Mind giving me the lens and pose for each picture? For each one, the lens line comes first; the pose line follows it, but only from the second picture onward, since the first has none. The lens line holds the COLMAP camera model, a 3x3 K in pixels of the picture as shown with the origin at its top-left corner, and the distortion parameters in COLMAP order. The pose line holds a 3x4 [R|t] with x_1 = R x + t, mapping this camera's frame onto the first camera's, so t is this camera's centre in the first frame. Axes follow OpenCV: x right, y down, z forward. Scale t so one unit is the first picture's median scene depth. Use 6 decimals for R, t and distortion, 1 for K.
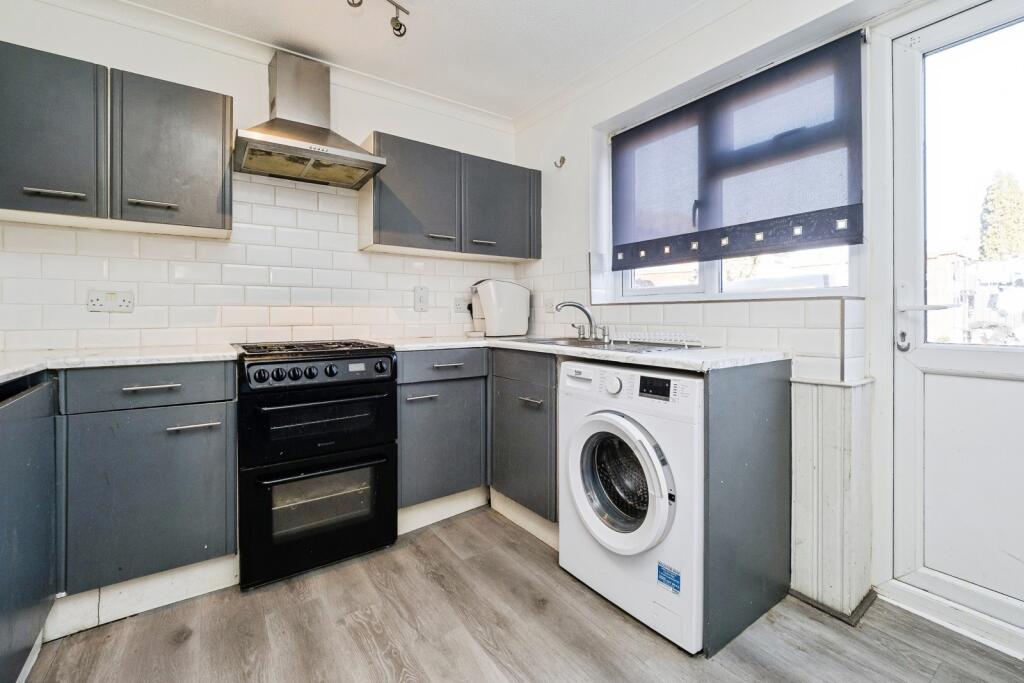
lens RADIAL K [[439.2, 0, 507.3], [0, 439.2, 312.2], [0, 0, 1]] dist [0.000020, 0.000187]
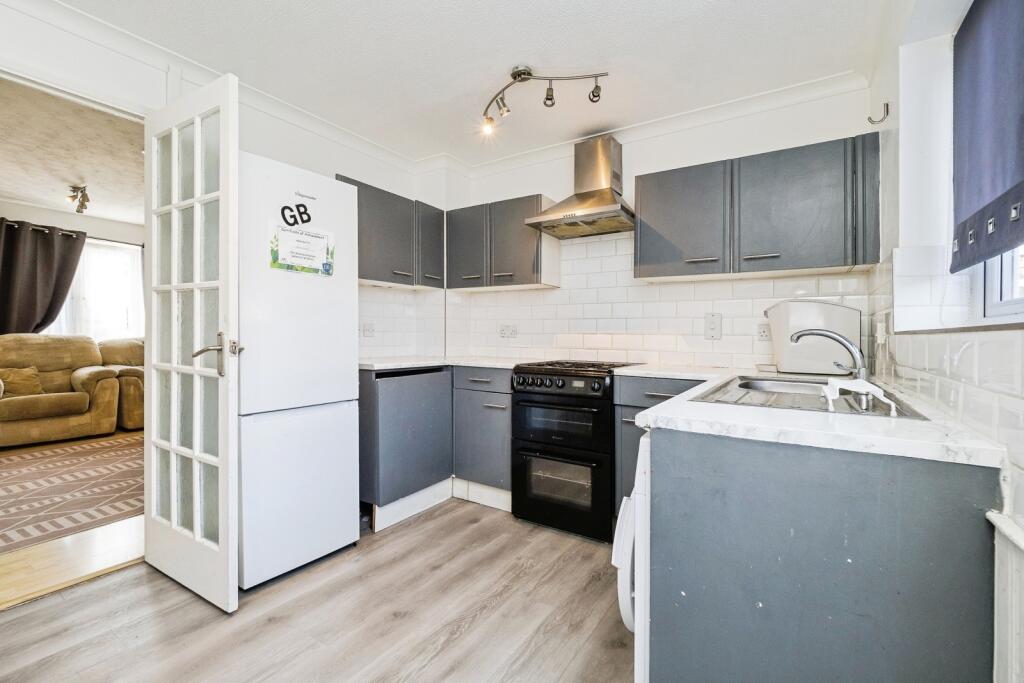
lens RADIAL K [[439.2, 0, 514.0], [0, 439.2, 337.3], [0, 0, 1]] dist [0.000020, 0.000187]
pose [[0.392931, 0.010877, -0.919504, 0.783203], [-0.006384, 0.999938, 0.009100, -0.018238], [0.919546, 0.002295, 0.392976, 0.367119]]
